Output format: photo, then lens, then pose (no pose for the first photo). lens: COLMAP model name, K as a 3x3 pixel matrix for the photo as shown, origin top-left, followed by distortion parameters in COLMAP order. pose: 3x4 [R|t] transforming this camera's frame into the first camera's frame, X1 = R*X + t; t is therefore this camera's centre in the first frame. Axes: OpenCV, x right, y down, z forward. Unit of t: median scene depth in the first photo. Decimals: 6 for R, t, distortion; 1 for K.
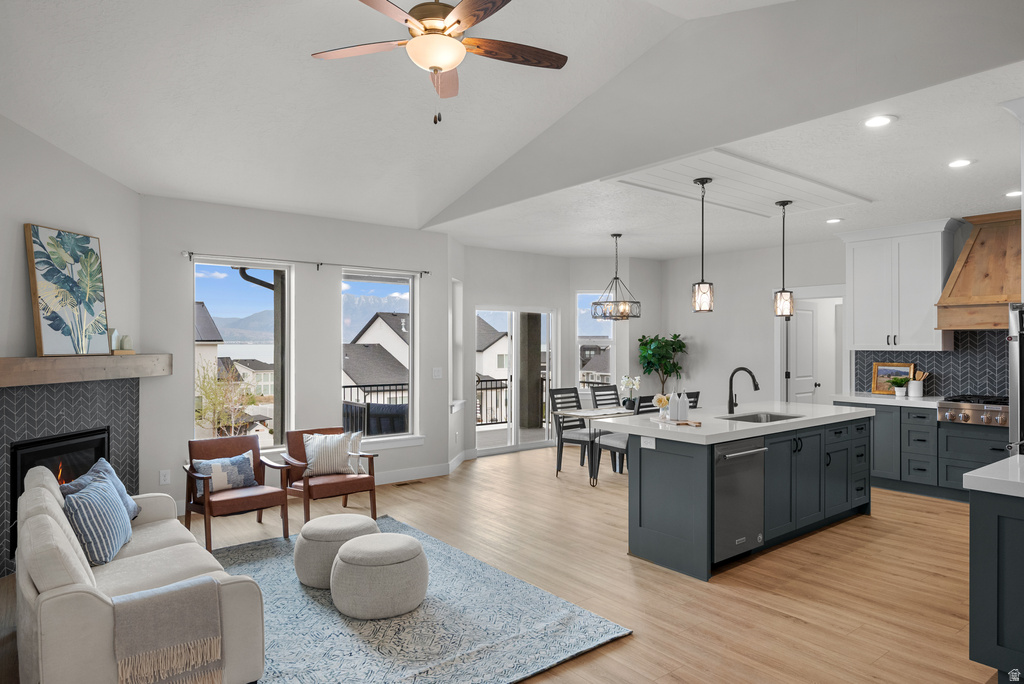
lens RADIAL K [[625.2, 0, 520.6], [0, 625.2, 342.3], [0, 0, 1]] dist [0.003959, -0.003410]
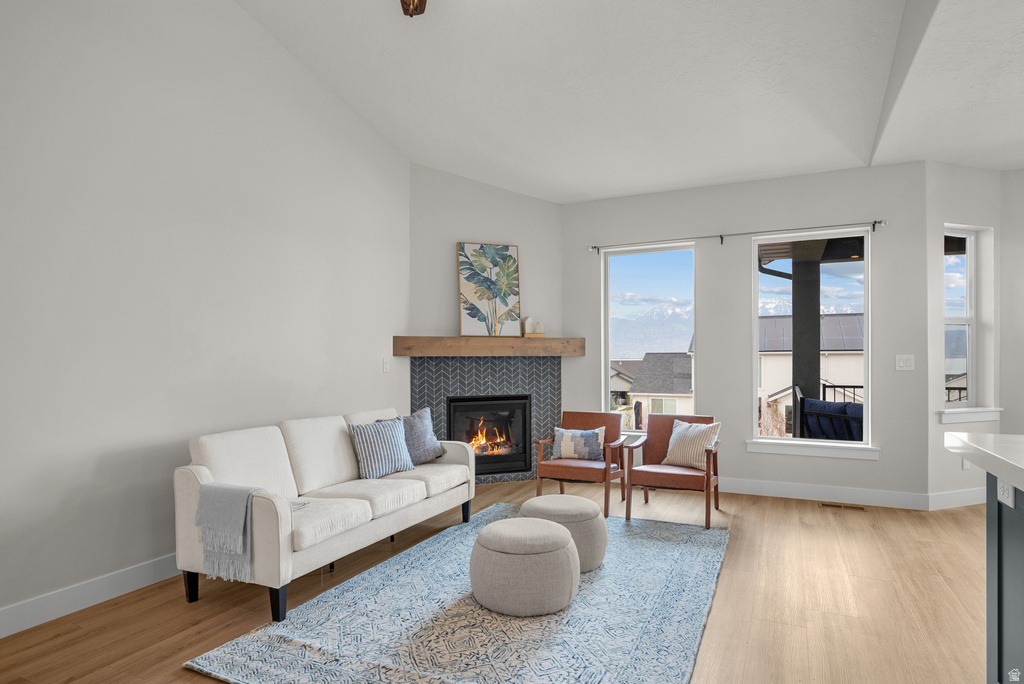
lens RADIAL K [[569.8, 0, 521.9], [0, 569.8, 361.4], [0, 0, 1]] dist [0.001376, -0.000357]
pose [[0.443860, 0.002427, -0.896093, 0.389127], [0.005433, 0.999971, 0.005400, 0.065740], [0.896079, -0.007266, 0.443834, 0.514032]]
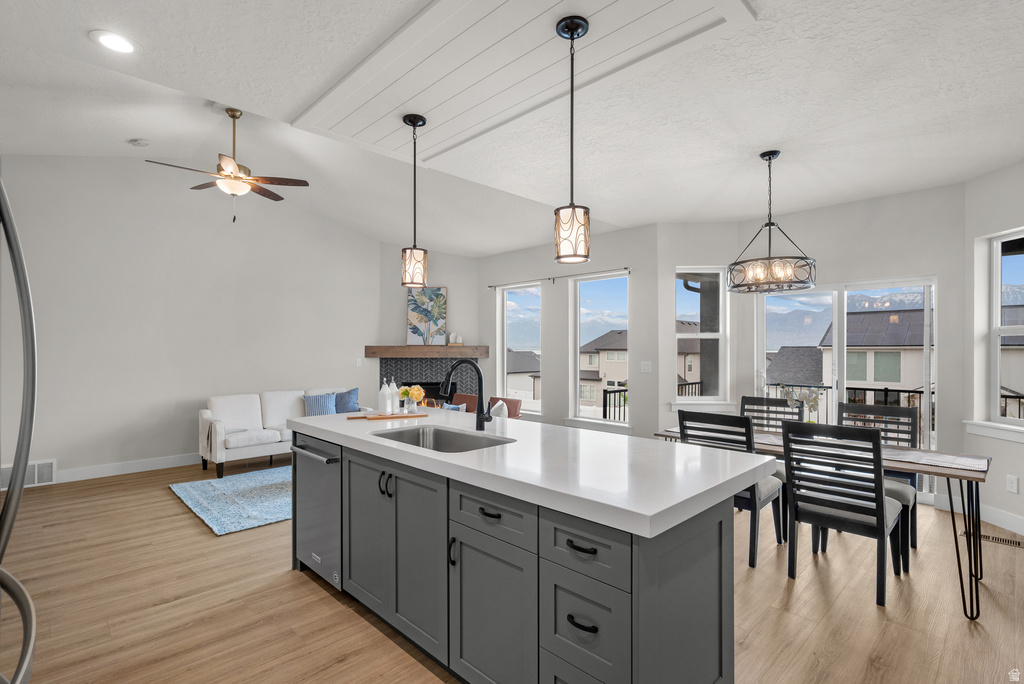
lens RADIAL K [[496.0, 0, 520.3], [0, 496.0, 346.8], [0, 0, 1]] dist [0.000950, 0.000267]
pose [[0.103661, -0.005096, -0.994600, 0.974669], [0.001139, 0.999987, -0.005005, 0.033496], [0.994612, -0.000614, 0.103665, 1.120194]]
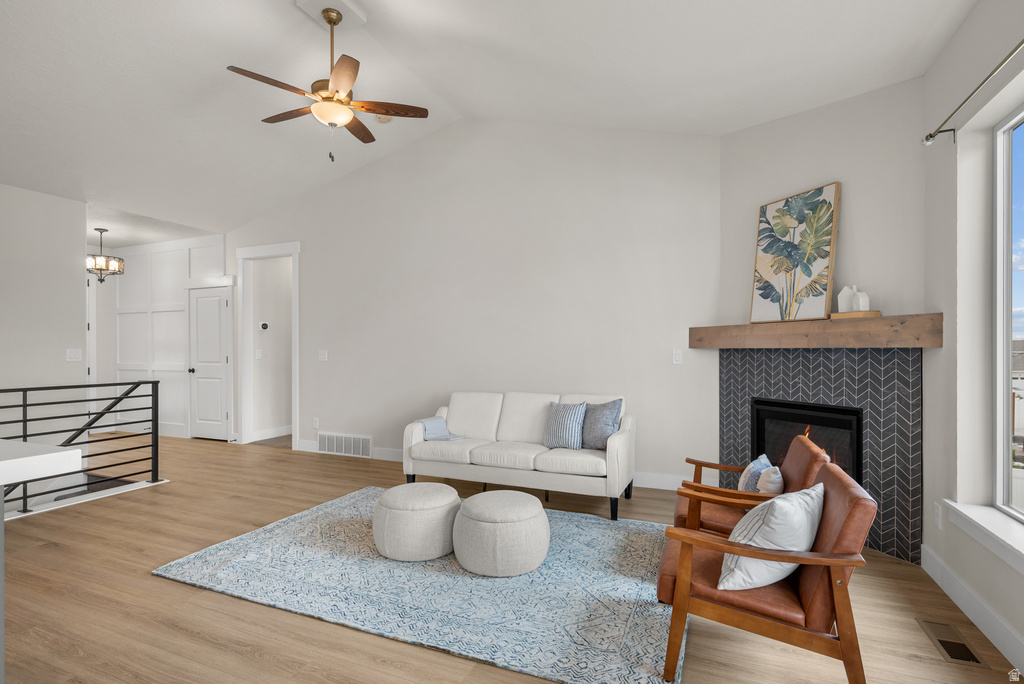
lens RADIAL K [[496.0, 0, 516.5], [0, 496.0, 350.2], [0, 0, 1]] dist [0.000950, 0.000267]
pose [[-0.880527, -0.003774, -0.473980, 0.025824], [-0.002631, 0.999992, -0.003075, 0.067751], [0.473988, -0.001460, -0.880530, 1.450627]]
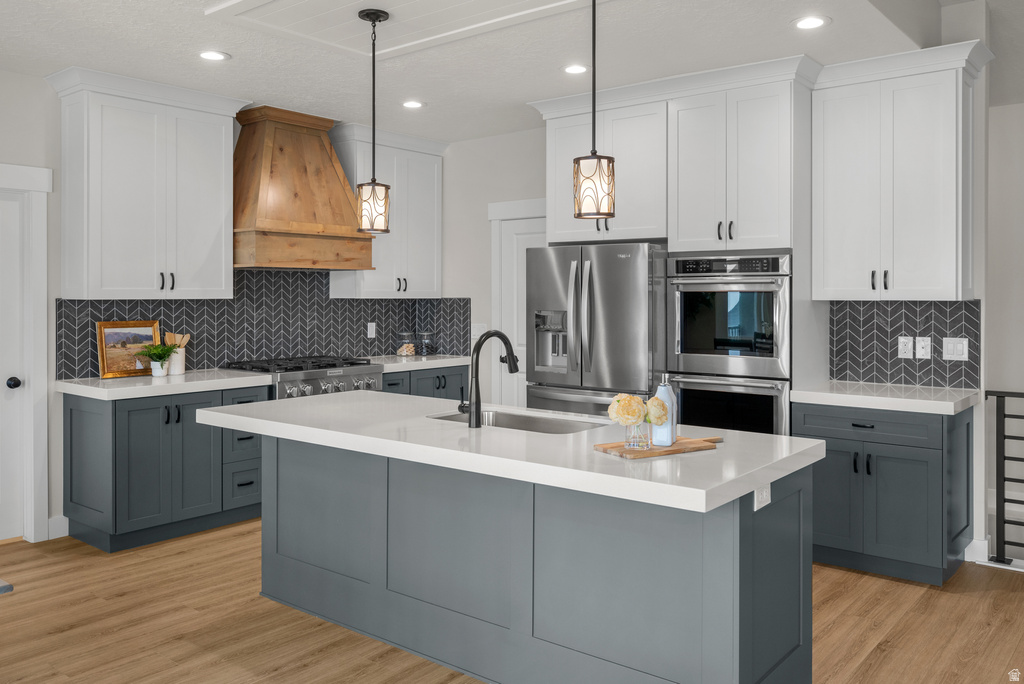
lens RADIAL K [[828.5, 0, 509.2], [0, 828.5, 296.8], [0, 0, 1]] dist [-0.013355, 0.020906]
pose [[-0.213120, -0.004076, 0.977018, -0.336757], [-0.000919, 0.999992, 0.003971, 0.011430], [-0.977026, -0.000052, -0.213122, 1.260646]]
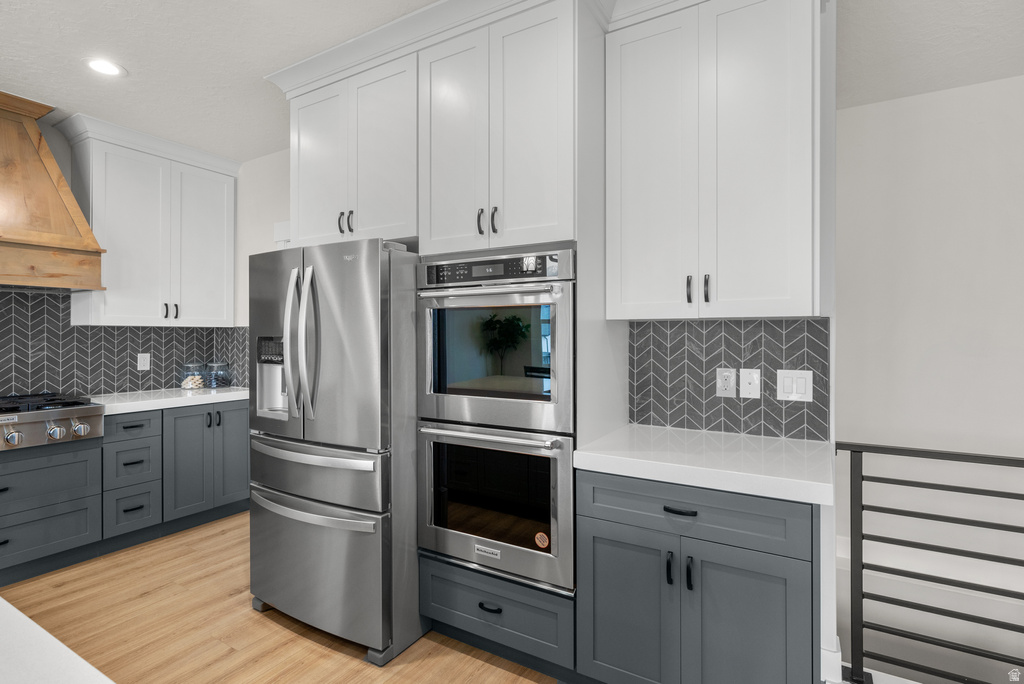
lens RADIAL K [[496.0, 0, 511.4], [0, 496.0, 335.2], [0, 0, 1]] dist [0.000950, 0.000267]
pose [[-0.353716, -0.001607, 0.935351, 0.208427], [0.000066, 0.999998, 0.001743, 0.033110], [-0.935353, 0.000678, -0.353716, 0.905920]]
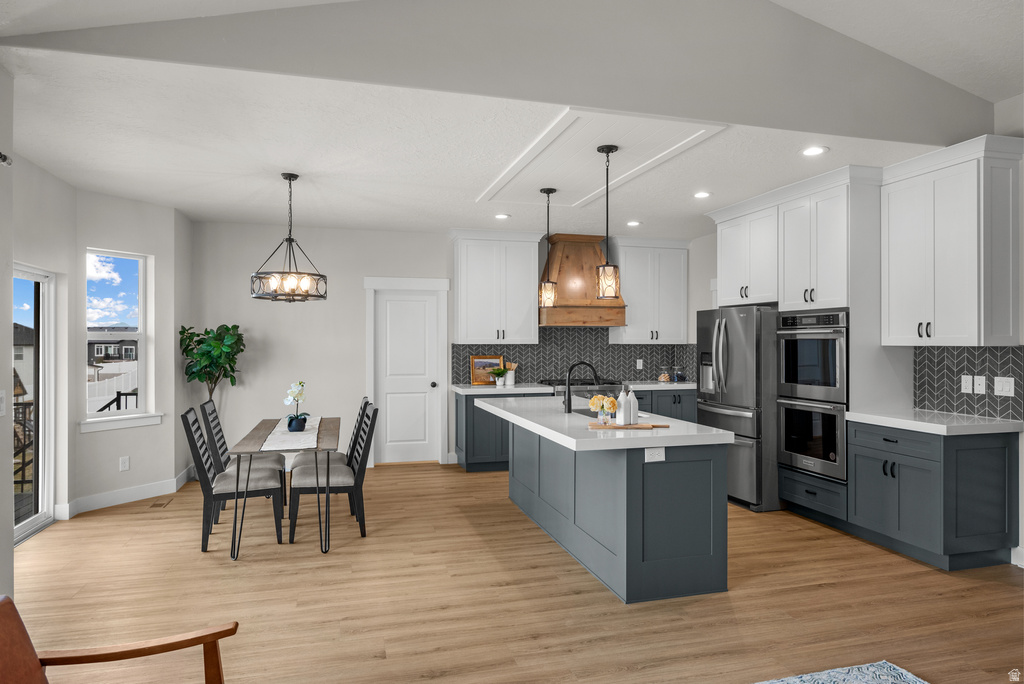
lens RADIAL K [[625.2, 0, 511.9], [0, 625.2, 340.3], [0, 0, 1]] dist [0.003959, -0.003410]
pose [[0.394099, 0.000744, 0.919068, -0.595704], [0.000350, 0.999999, -0.000960, 0.011617], [-0.919068, 0.000700, 0.394098, 0.815386]]
